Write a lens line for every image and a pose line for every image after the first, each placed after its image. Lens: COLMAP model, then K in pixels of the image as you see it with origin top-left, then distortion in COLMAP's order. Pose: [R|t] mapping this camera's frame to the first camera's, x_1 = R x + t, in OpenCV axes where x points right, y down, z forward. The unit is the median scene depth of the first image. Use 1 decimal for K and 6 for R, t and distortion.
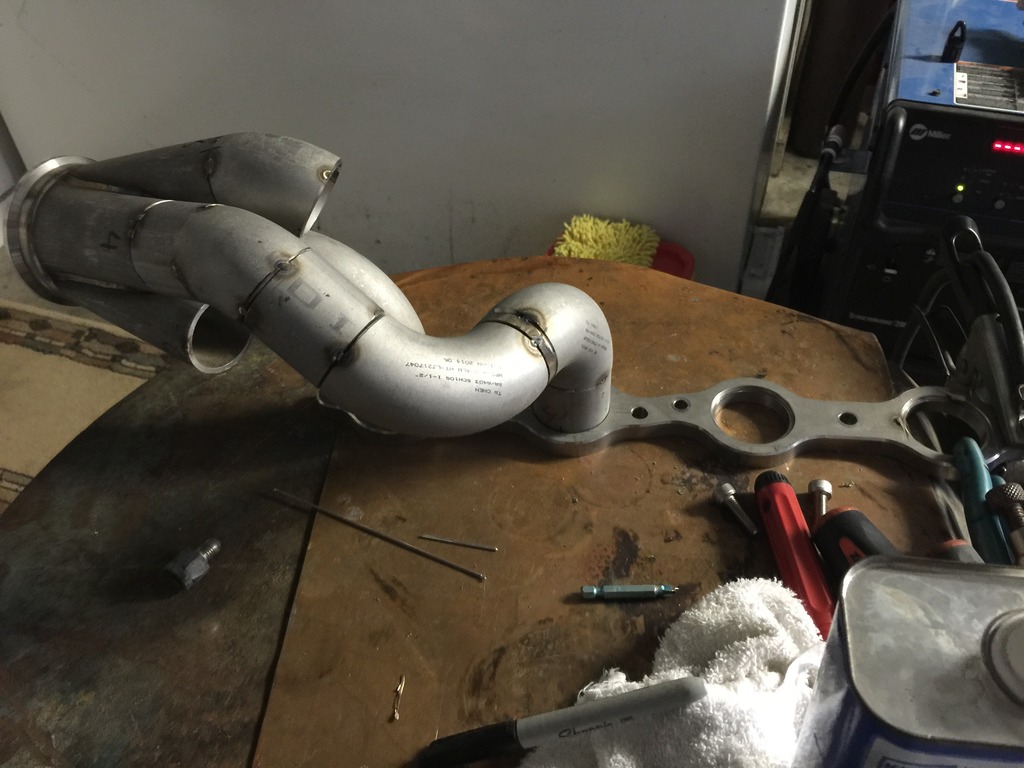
lens RADIAL K [[892.7, 0, 512.0], [0, 892.7, 384.0], [0, 0, 1]] dist [0.089467, -0.132533]
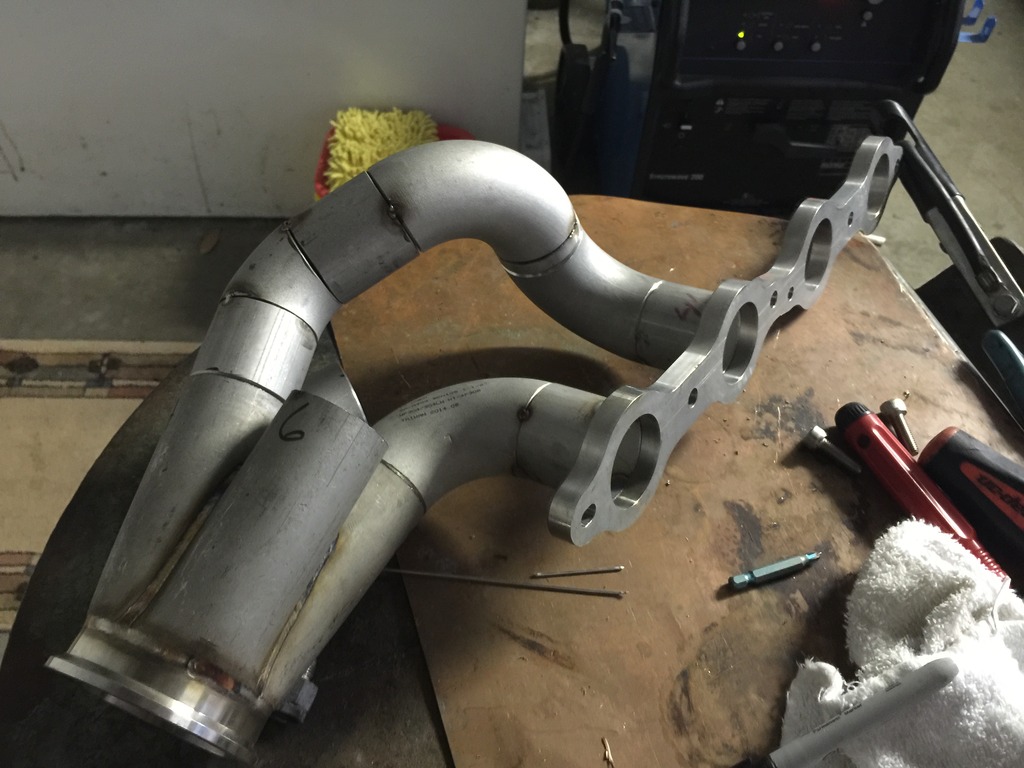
lens RADIAL K [[892.7, 0, 512.0], [0, 892.7, 384.0], [0, 0, 1]] dist [0.089467, -0.132533]
pose [[0.929609, -0.239397, 0.280205, -0.324985], [0.195994, 0.965002, 0.174234, -0.166225], [-0.312110, -0.107051, 0.943995, 0.195064]]
